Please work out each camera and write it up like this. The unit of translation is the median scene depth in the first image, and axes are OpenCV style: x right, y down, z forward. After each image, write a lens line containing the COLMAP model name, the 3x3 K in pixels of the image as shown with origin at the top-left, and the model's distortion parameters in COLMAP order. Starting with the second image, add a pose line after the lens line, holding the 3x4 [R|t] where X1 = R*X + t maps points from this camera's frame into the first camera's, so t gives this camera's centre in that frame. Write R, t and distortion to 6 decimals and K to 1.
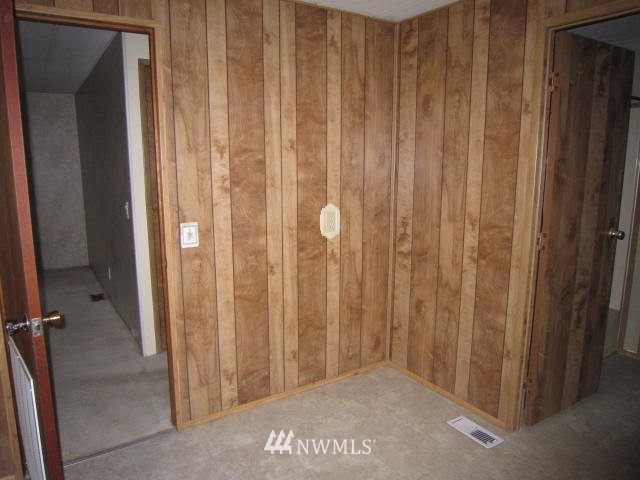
lens RADIAL K [[452.8, 0, 313.6], [0, 452.8, 239.7], [0, 0, 1]] dist [-0.060529, 0.017663]
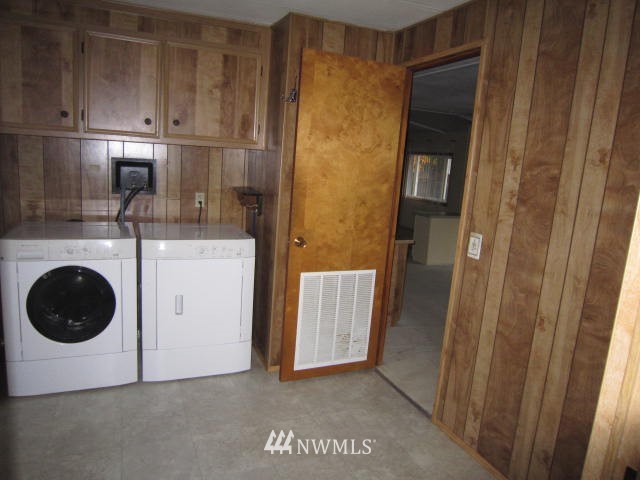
lens RADIAL K [[452.8, 0, 322.4], [0, 452.8, 237.9], [0, 0, 1]] dist [-0.060529, 0.017663]
pose [[-0.157812, 0.160009, -0.974419, 0.690206], [-0.238485, 0.951398, 0.194852, -0.130392], [0.958238, 0.263134, -0.111982, 0.734822]]
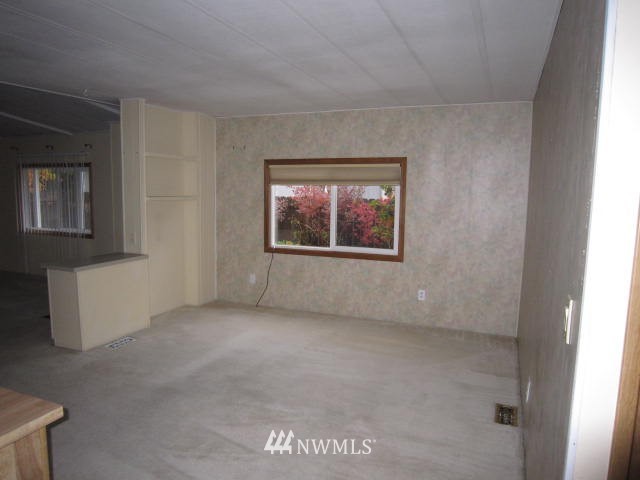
lens RADIAL K [[452.8, 0, 319.8], [0, 452.8, 241.1], [0, 0, 1]] dist [-0.060529, 0.017663]
pose [[0.576111, 0.112923, -0.809534, -0.305540], [-0.156028, 0.987392, 0.026693, -0.161975], [0.802341, 0.110932, 0.586466, 0.774830]]
